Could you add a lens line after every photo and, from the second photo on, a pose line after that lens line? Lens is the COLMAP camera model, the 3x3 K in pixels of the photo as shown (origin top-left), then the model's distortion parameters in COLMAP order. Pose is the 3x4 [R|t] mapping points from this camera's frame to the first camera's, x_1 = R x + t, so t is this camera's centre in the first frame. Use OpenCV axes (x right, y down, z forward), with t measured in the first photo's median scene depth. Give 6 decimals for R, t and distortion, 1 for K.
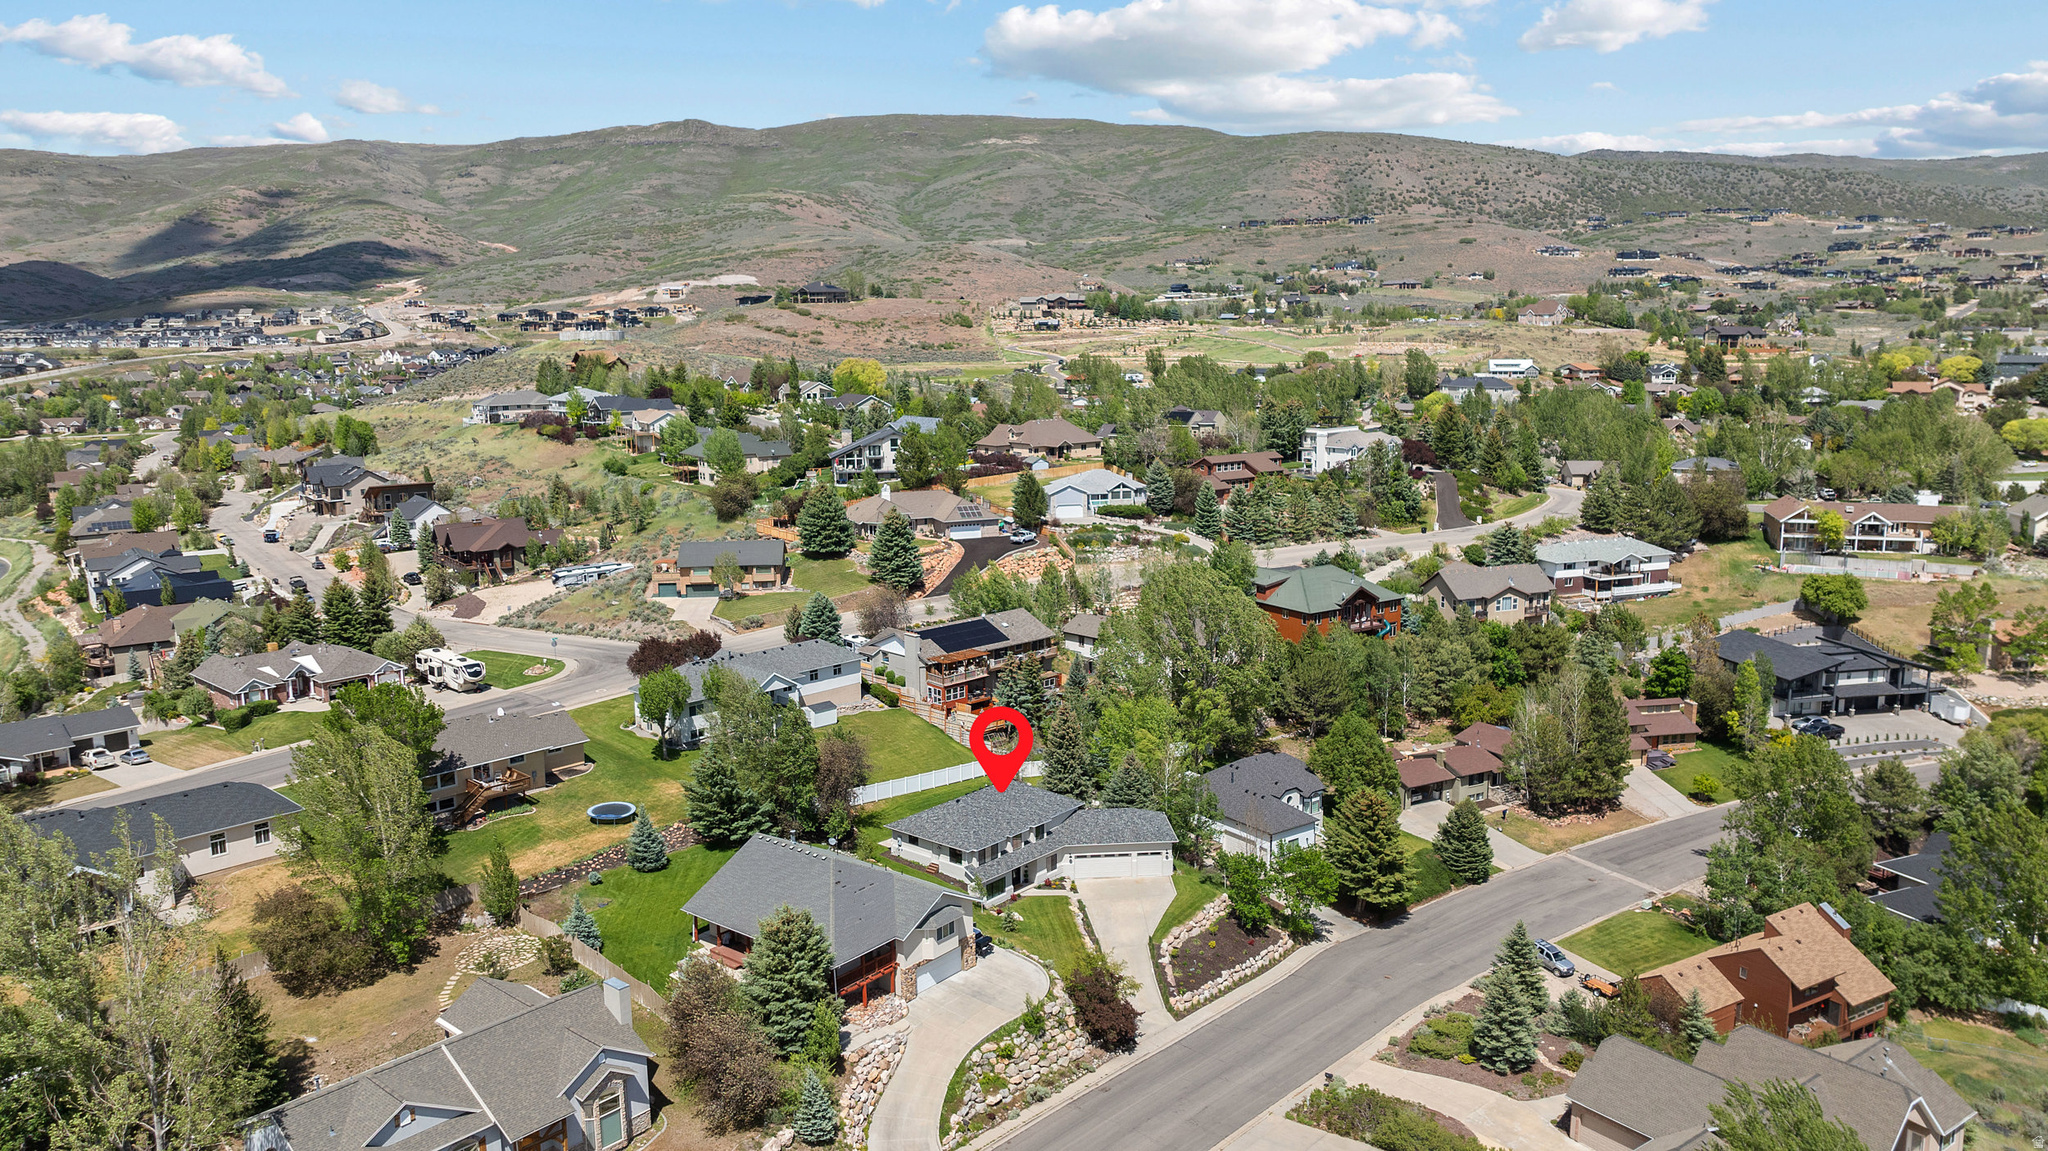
lens RADIAL K [[1441.2, 0, 1029.9], [0, 1441.2, 577.1], [0, 0, 1]] dist [-0.039164, 0.042781]
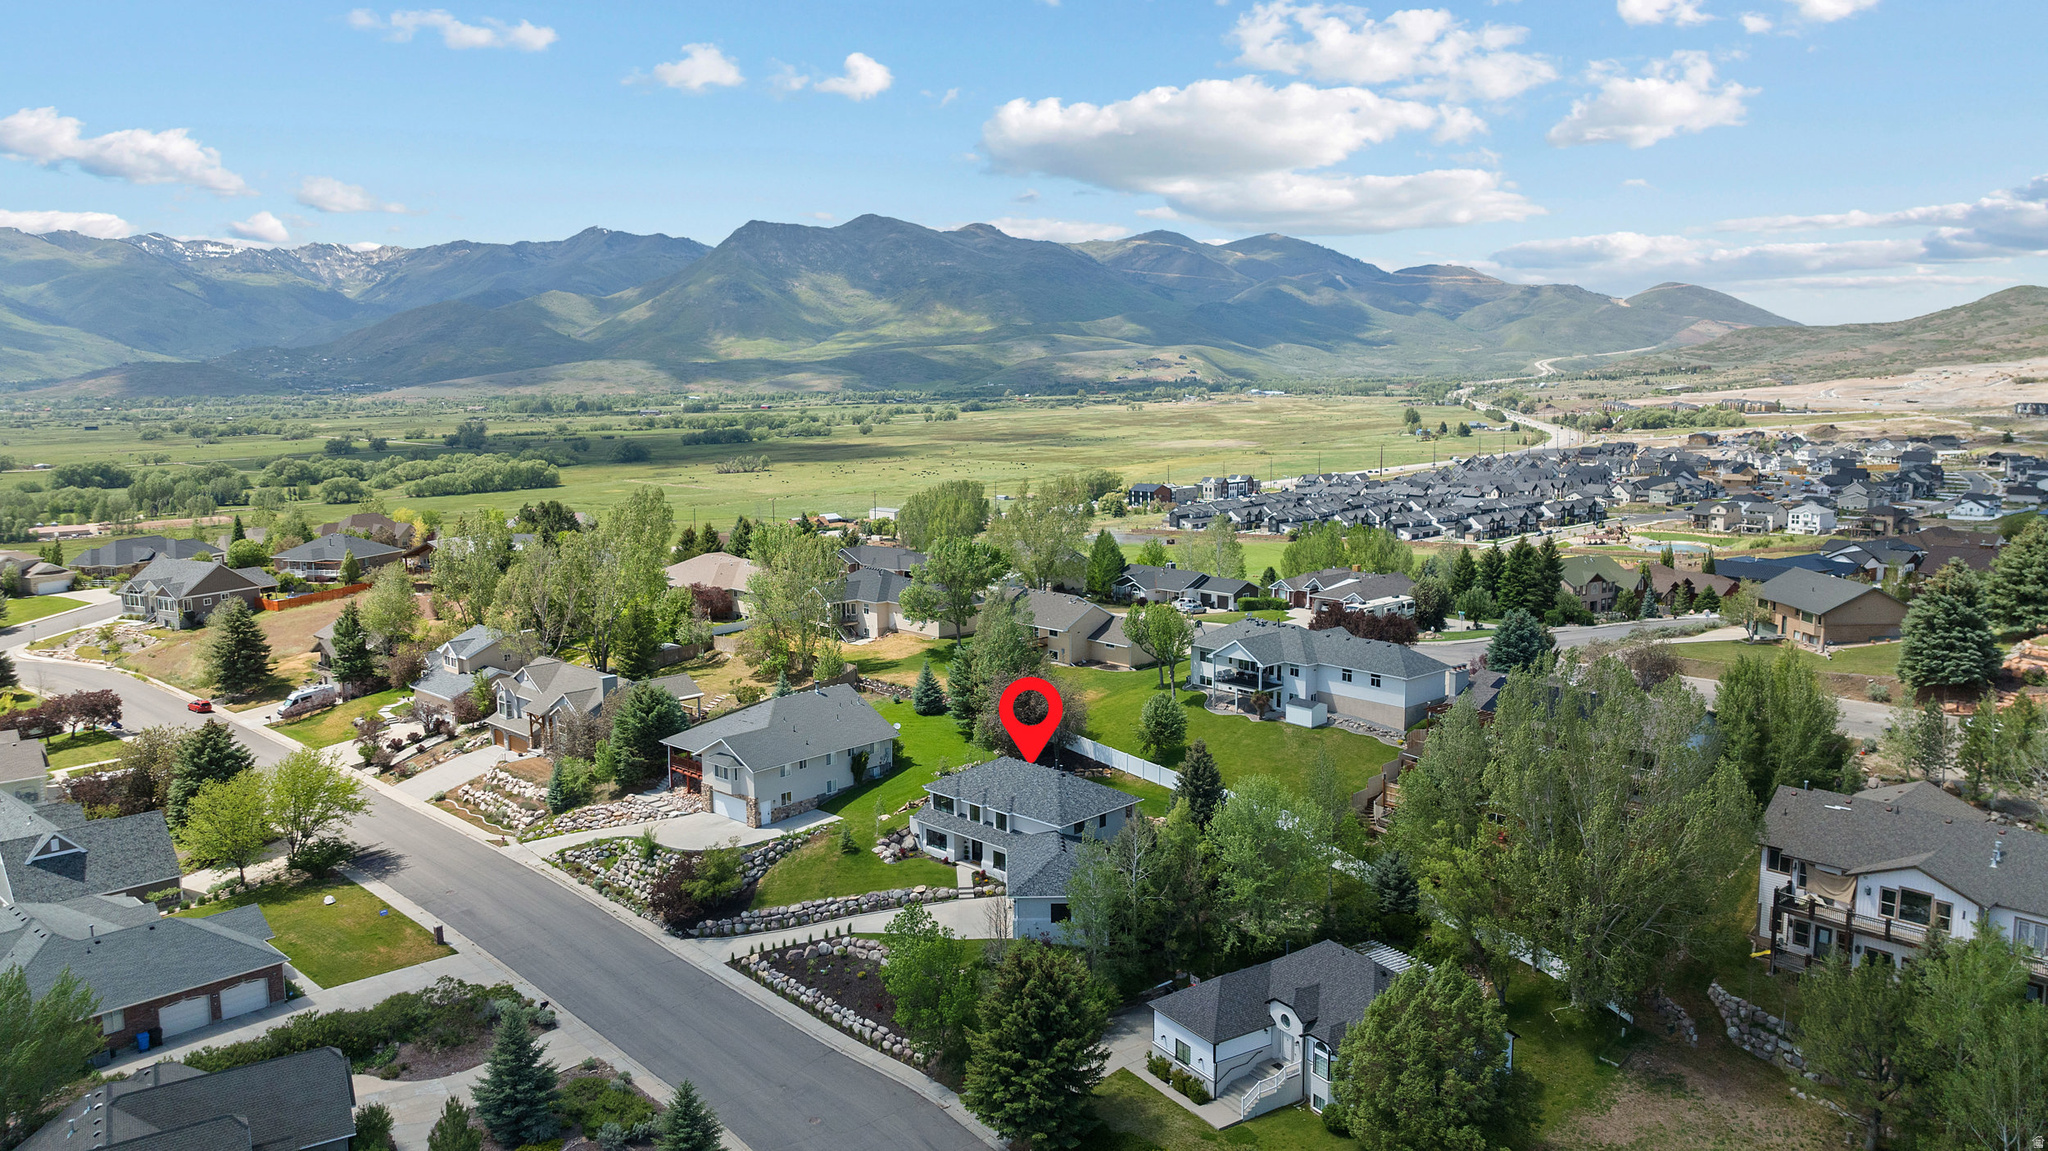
lens RADIAL K [[1441.2, 0, 1025.0], [0, 1441.2, 568.1], [0, 0, 1]] dist [-0.039164, 0.042781]
pose [[-0.072850, 0.144865, -0.986766, 0.064219], [-0.168701, 0.973348, 0.155350, -0.008718], [0.982971, 0.177786, -0.046469, 0.076196]]
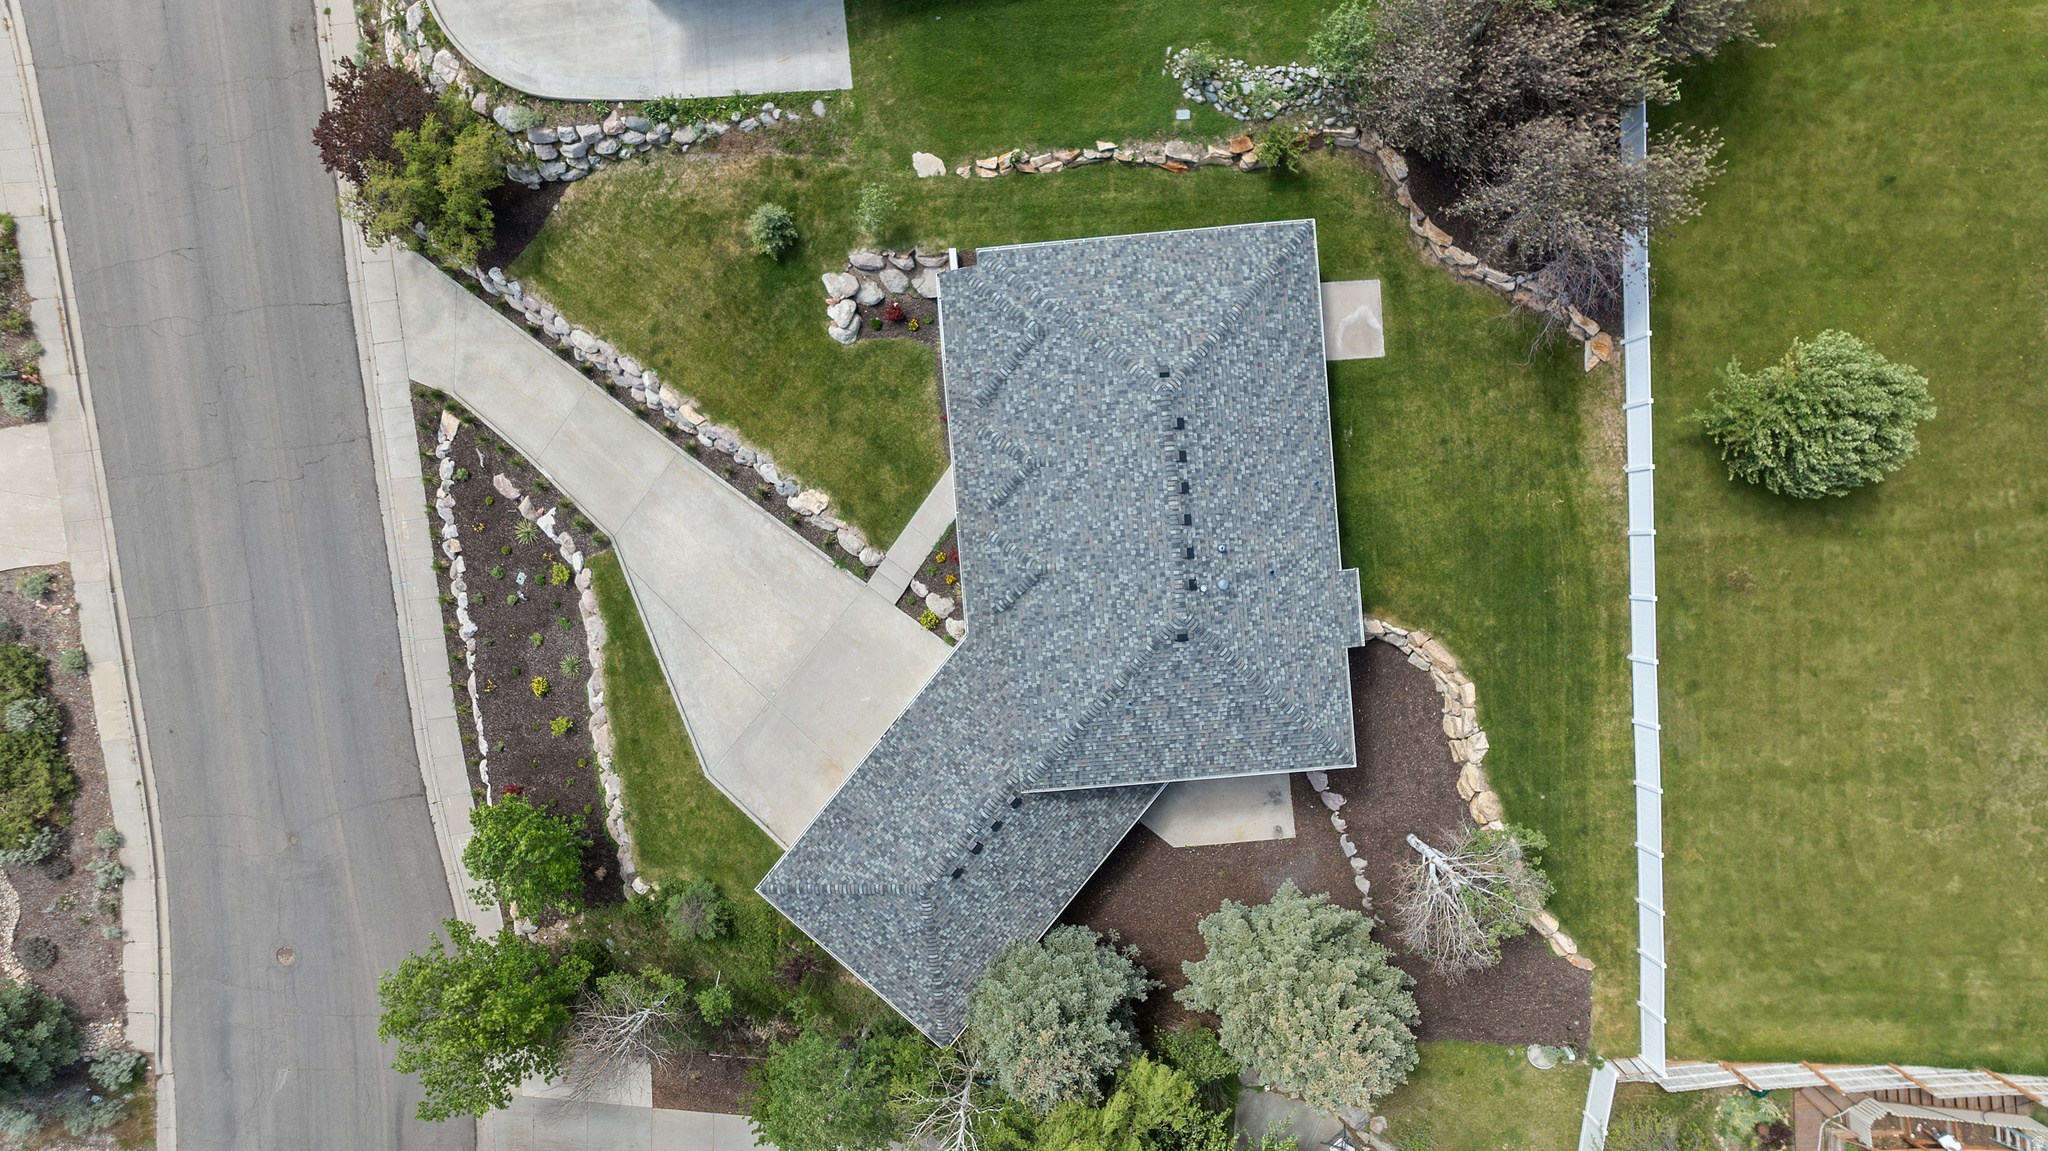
lens RADIAL K [[1441.2, 0, 1035.9], [0, 1441.2, 566.1], [0, 0, 1]] dist [-0.039164, 0.042781]
pose [[-0.707093, 0.707012, 0.012353, -0.000286], [-0.120727, -0.137917, 0.983058, -0.011554], [0.696738, 0.693623, 0.182876, 0.069846]]
